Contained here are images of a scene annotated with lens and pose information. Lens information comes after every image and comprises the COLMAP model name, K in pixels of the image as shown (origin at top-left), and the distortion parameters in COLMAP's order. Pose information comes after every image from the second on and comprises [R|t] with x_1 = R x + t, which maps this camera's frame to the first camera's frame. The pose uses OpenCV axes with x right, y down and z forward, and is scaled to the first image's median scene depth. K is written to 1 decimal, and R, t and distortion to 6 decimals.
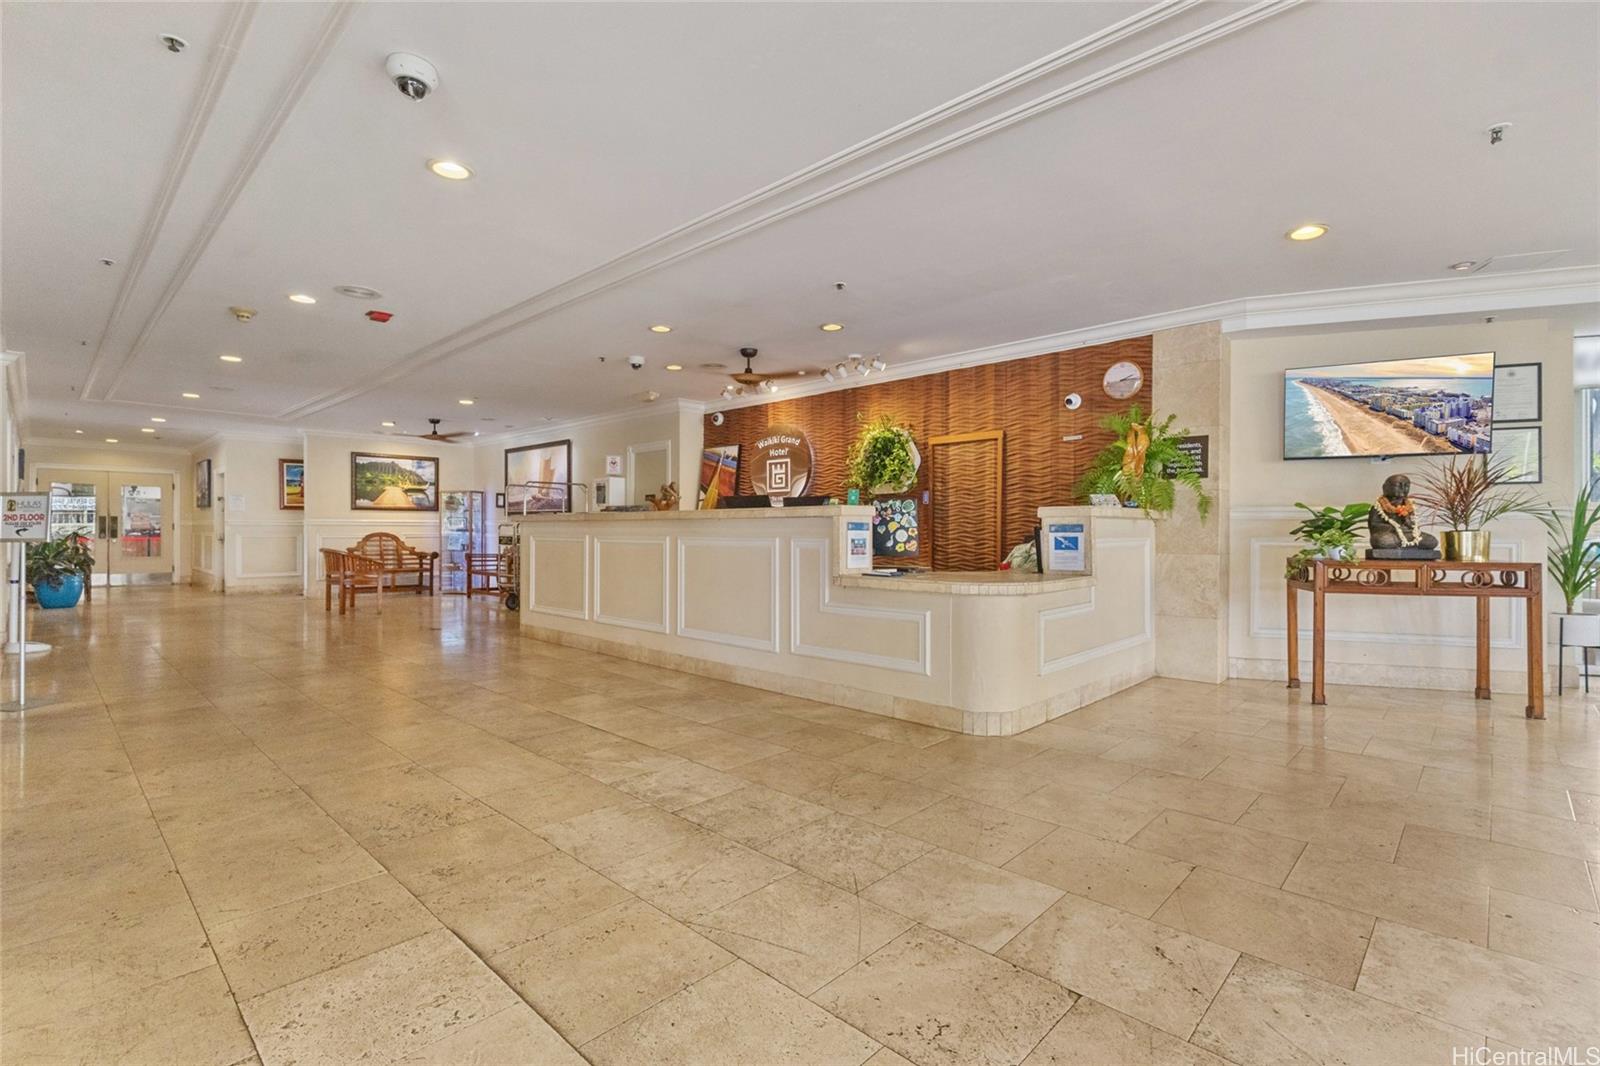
lens RADIAL K [[736.0, 0, 800.0], [0, 736.0, 533.0], [0, 0, 1]] dist [0.001098, 0.000416]
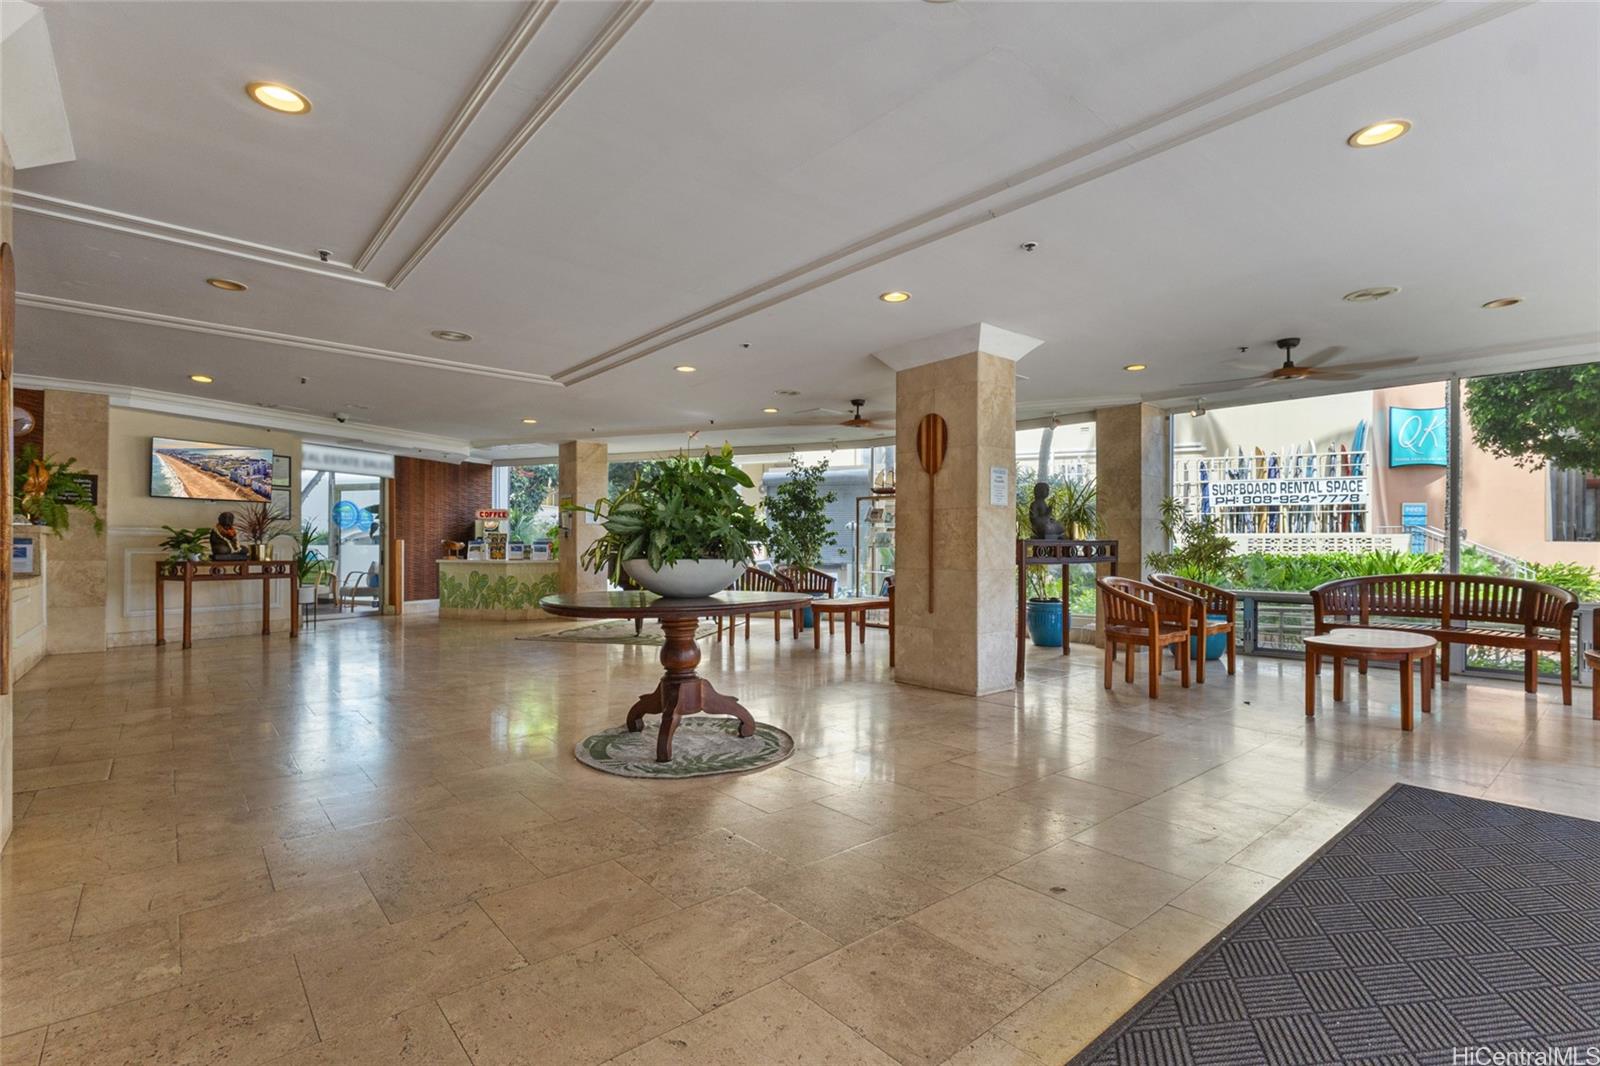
lens RADIAL K [[736.0, 0, 800.0], [0, 736.0, 533.0], [0, 0, 1]] dist [0.001098, 0.000416]
pose [[0.102585, 0.019386, 0.994535, -0.733717], [-0.002623, 0.999812, -0.019218, 0.000565], [-0.994721, -0.000638, 0.102616, -0.493029]]
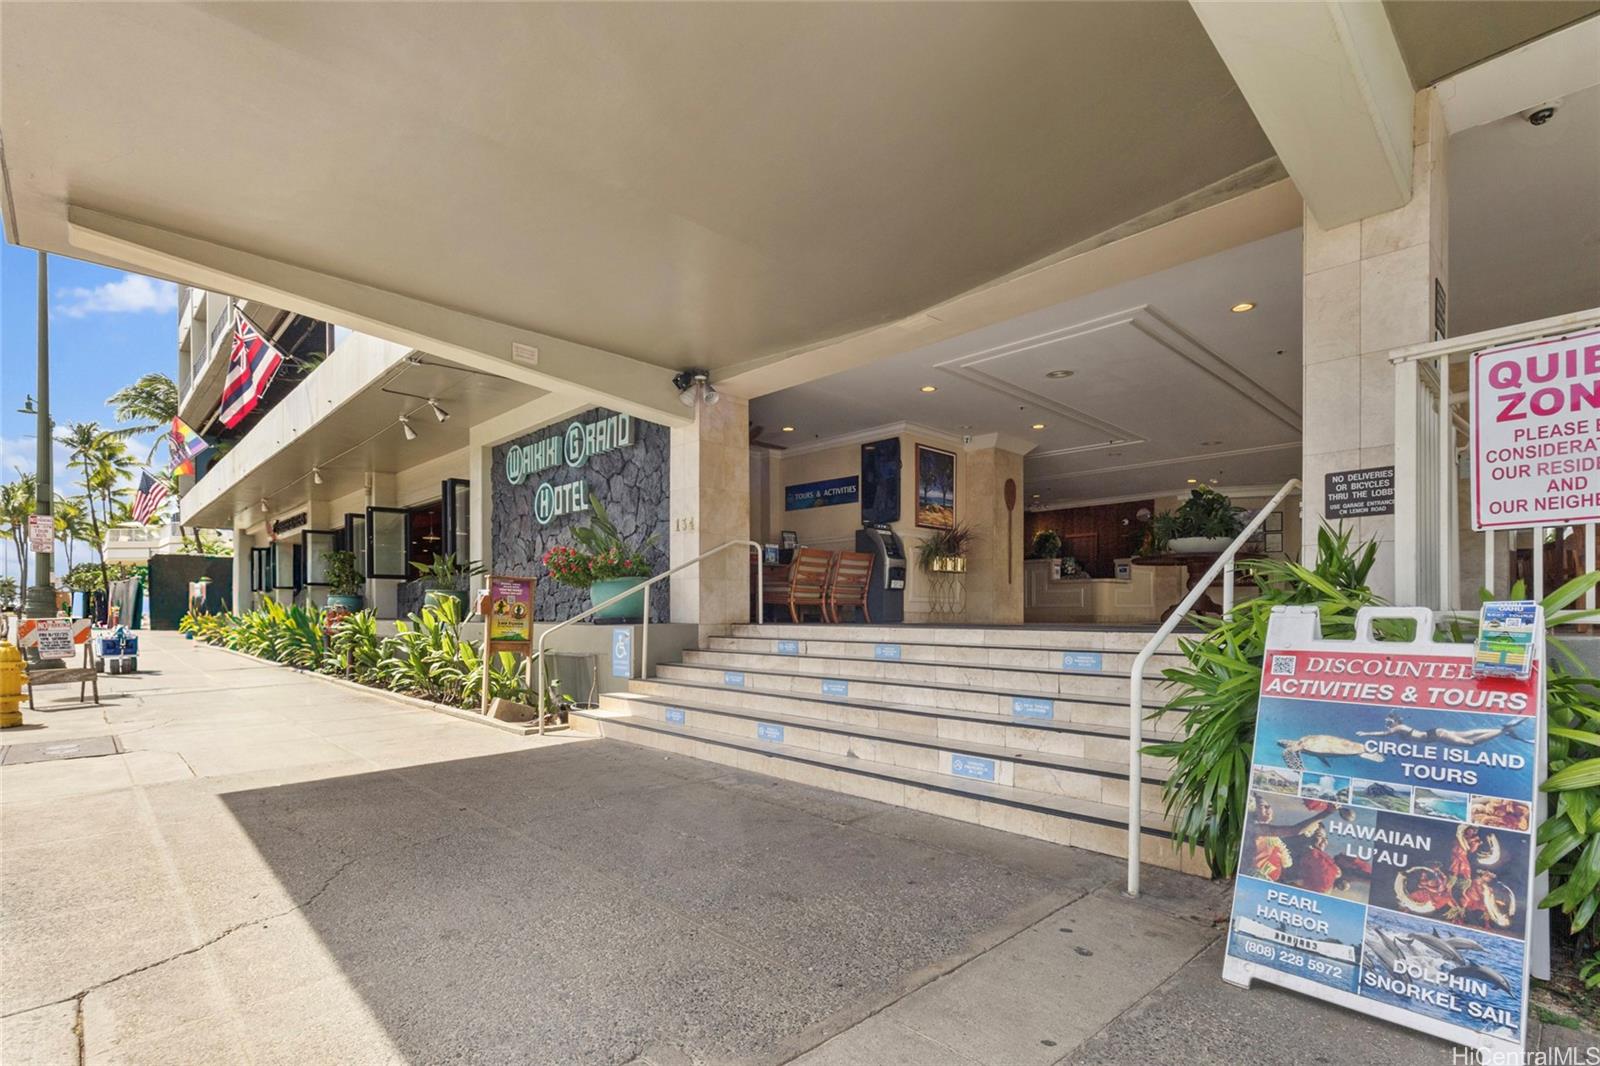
lens RADIAL K [[769.8, 0, 800.6], [0, 769.8, 620.0], [0, 0, 1]] dist [0.001923, 0.000328]
pose [[0.998880, -0.000143, -0.047309, -0.792691], [0.000210, 0.999999, 0.001415, 0.203444], [0.047309, -0.001424, 0.998879, -2.172322]]
